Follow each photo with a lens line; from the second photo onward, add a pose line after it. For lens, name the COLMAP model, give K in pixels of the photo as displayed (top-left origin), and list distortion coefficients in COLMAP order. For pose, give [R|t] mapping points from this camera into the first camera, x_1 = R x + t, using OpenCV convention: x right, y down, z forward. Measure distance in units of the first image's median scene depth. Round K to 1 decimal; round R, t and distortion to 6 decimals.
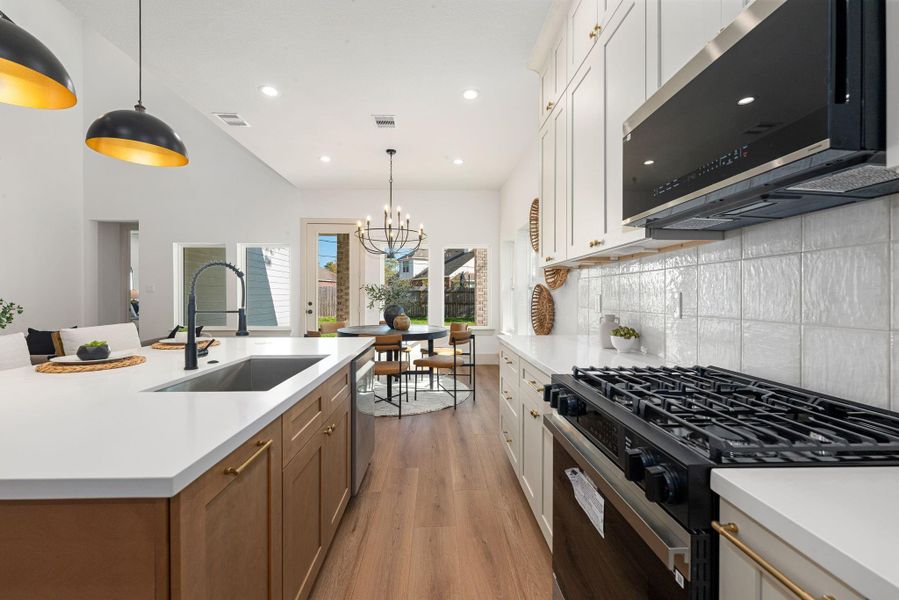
lens RADIAL K [[367.2, 0, 447.3], [0, 367.2, 295.5], [0, 0, 1]] dist [0.000308, 0.000241]
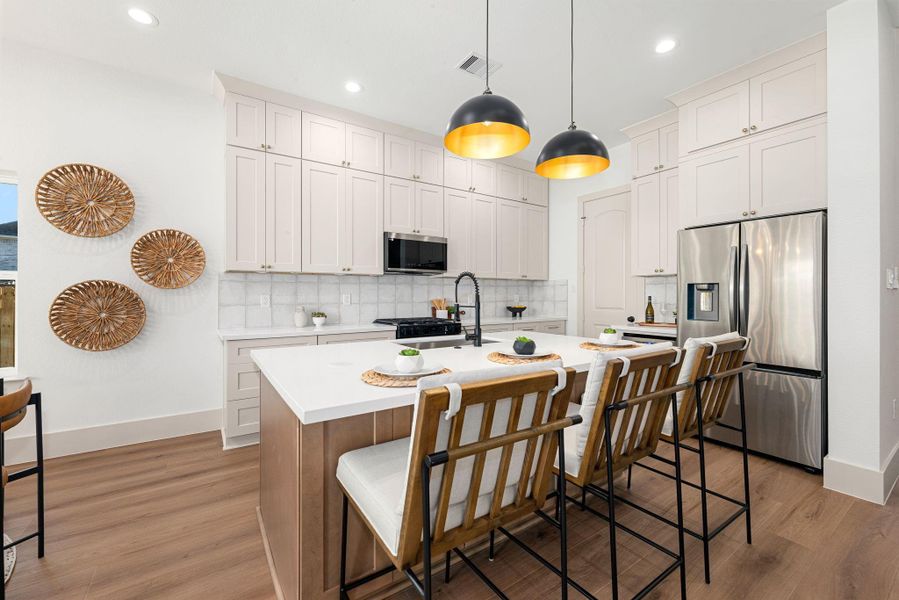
lens RADIAL K [[367.2, 0, 447.3], [0, 367.2, 295.5], [0, 0, 1]] dist [0.000308, 0.000241]
pose [[-0.531346, -0.002555, 0.847151, -1.109584], [-0.001767, 0.999997, 0.001908, -0.002438], [-0.847153, -0.000483, -0.531349, 1.114824]]
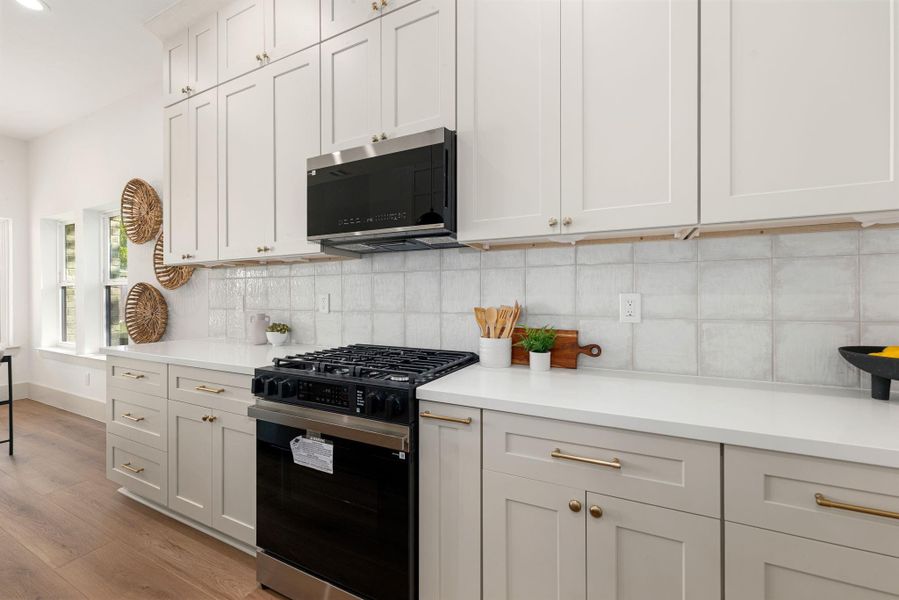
lens RADIAL K [[367.2, 0, 447.3], [0, 367.2, 295.5], [0, 0, 1]] dist [0.000308, 0.000241]
pose [[0.477080, 0.000383, 0.878860, -0.213470], [0.000629, 1.000000, -0.000777, -0.000574], [-0.878860, 0.000924, 0.477079, -0.011137]]
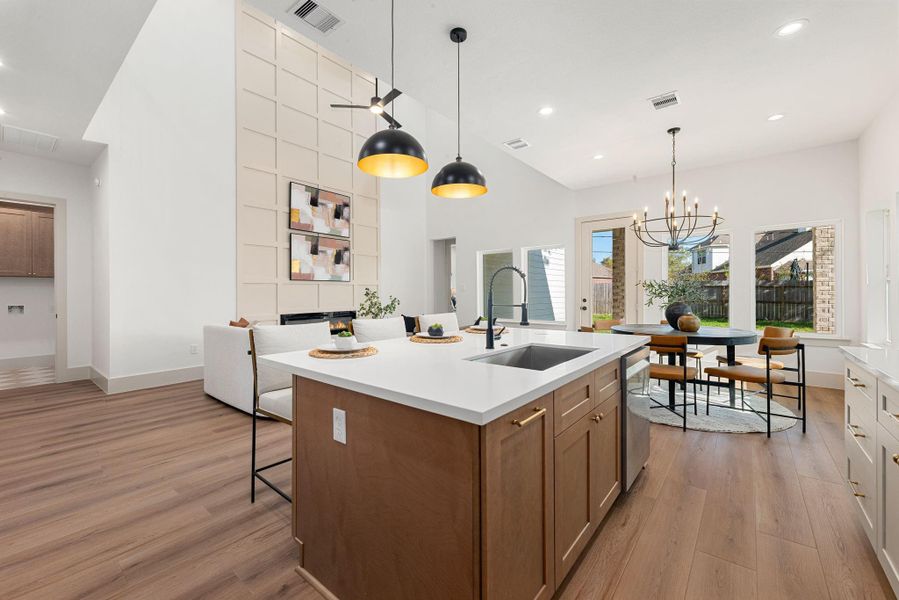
lens RADIAL K [[367.2, 0, 447.3], [0, 367.2, 295.5], [0, 0, 1]] dist [0.000308, 0.000241]
pose [[0.752084, 0.001075, -0.659067, 0.033319], [0.004453, 0.999968, 0.006712, -0.000017], [0.659053, -0.007983, 0.752054, -0.054300]]
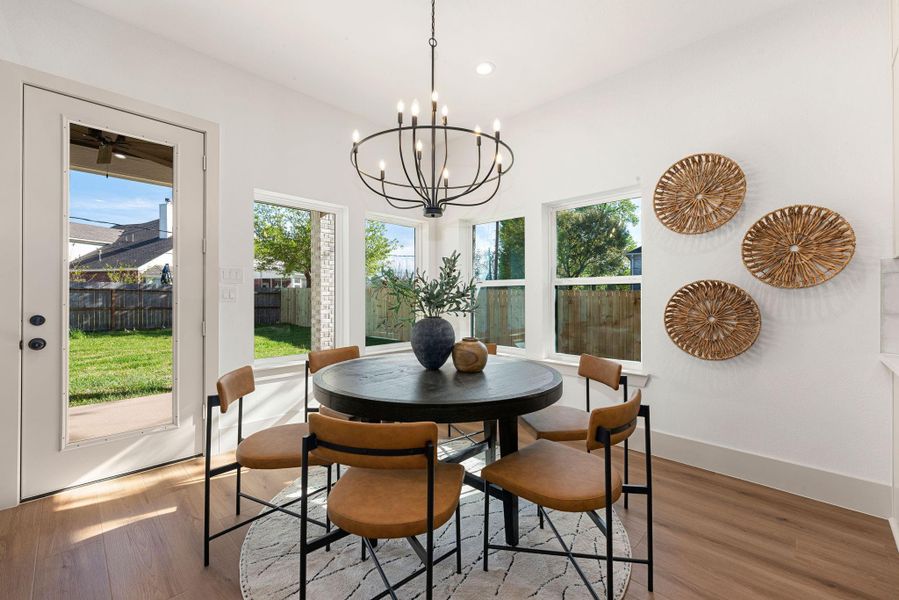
lens RADIAL K [[373.7, 0, 446.2], [0, 373.7, 293.2], [0, 0, 1]] dist [-0.000188, 0.000195]
pose [[0.726626, 0.006496, 0.687002, -0.816903], [-0.000157, 0.999957, -0.009289, -0.000489], [-0.687033, 0.006642, 0.726596, 1.168260]]
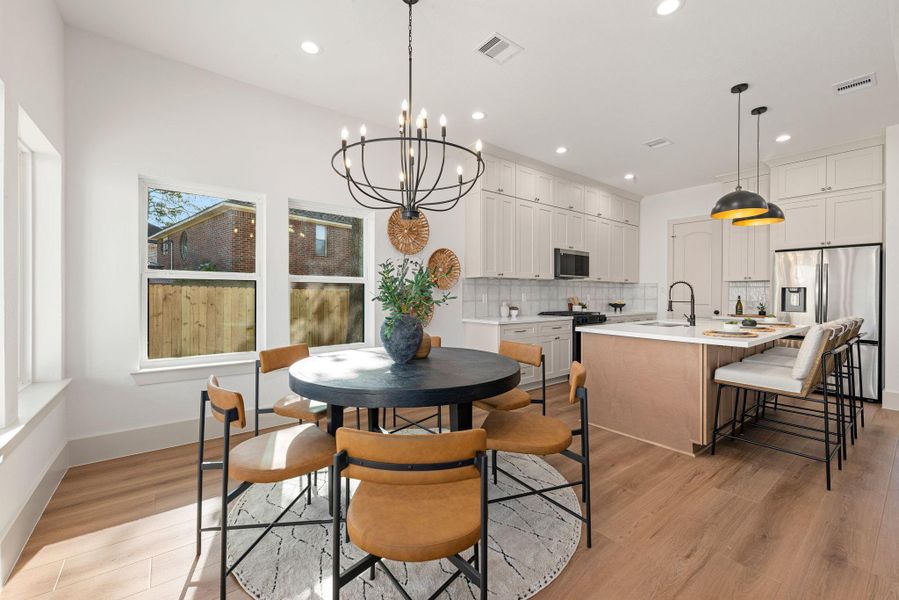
lens RADIAL K [[367.2, 0, 447.3], [0, 367.2, 295.5], [0, 0, 1]] dist [0.000308, 0.000241]
pose [[-0.580770, -0.008484, 0.814024, -1.028564], [-0.004810, 0.999964, 0.006990, -0.005584], [-0.814054, 0.000144, -0.580790, 2.216103]]
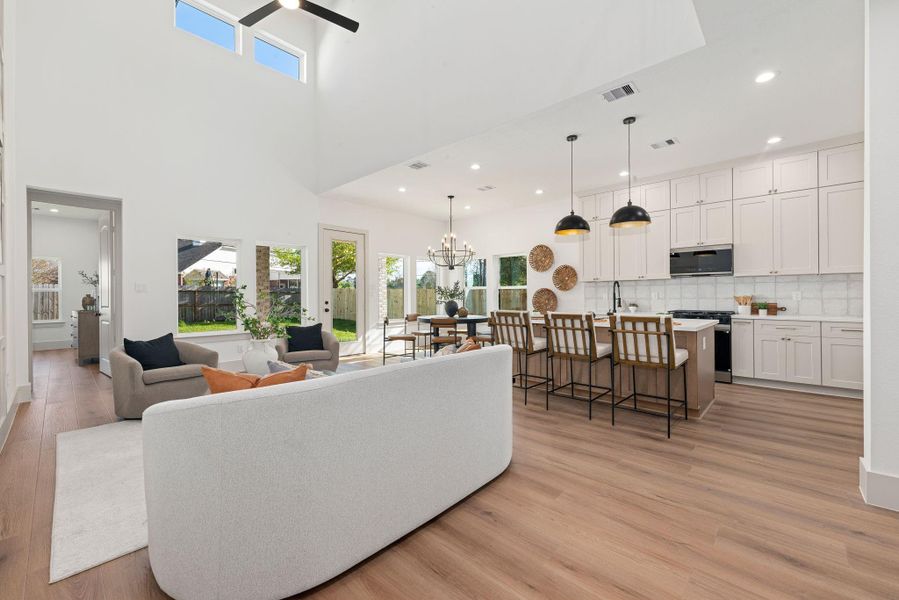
lens RADIAL K [[367.1, 0, 447.4], [0, 367.1, 293.4], [0, 0, 1]] dist [0.001592, 0.000040]
pose [[0.711727, -0.001896, 0.702454, -2.144413], [0.006346, 0.999973, -0.003731, 0.002702], [-0.702428, 0.007113, 0.711720, -0.069271]]
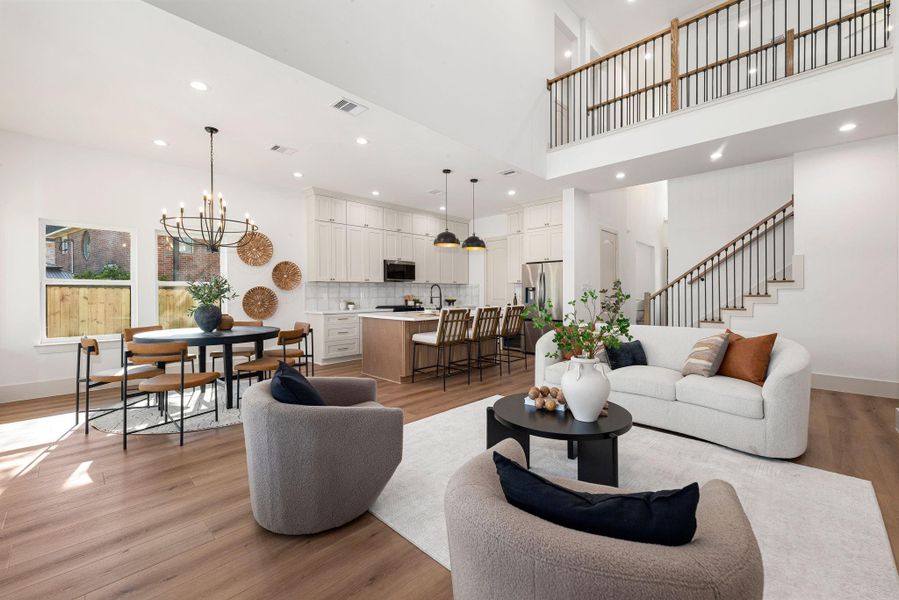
lens RADIAL K [[368.4, 0, 450.9], [0, 368.4, 297.2], [0, 0, 1]] dist [0.001376, 0.000095]
pose [[-0.696225, -0.009045, 0.717766, -2.113842], [0.001354, 0.999902, 0.013914, -0.007886], [-0.717822, 0.010659, -0.696145, 2.151453]]
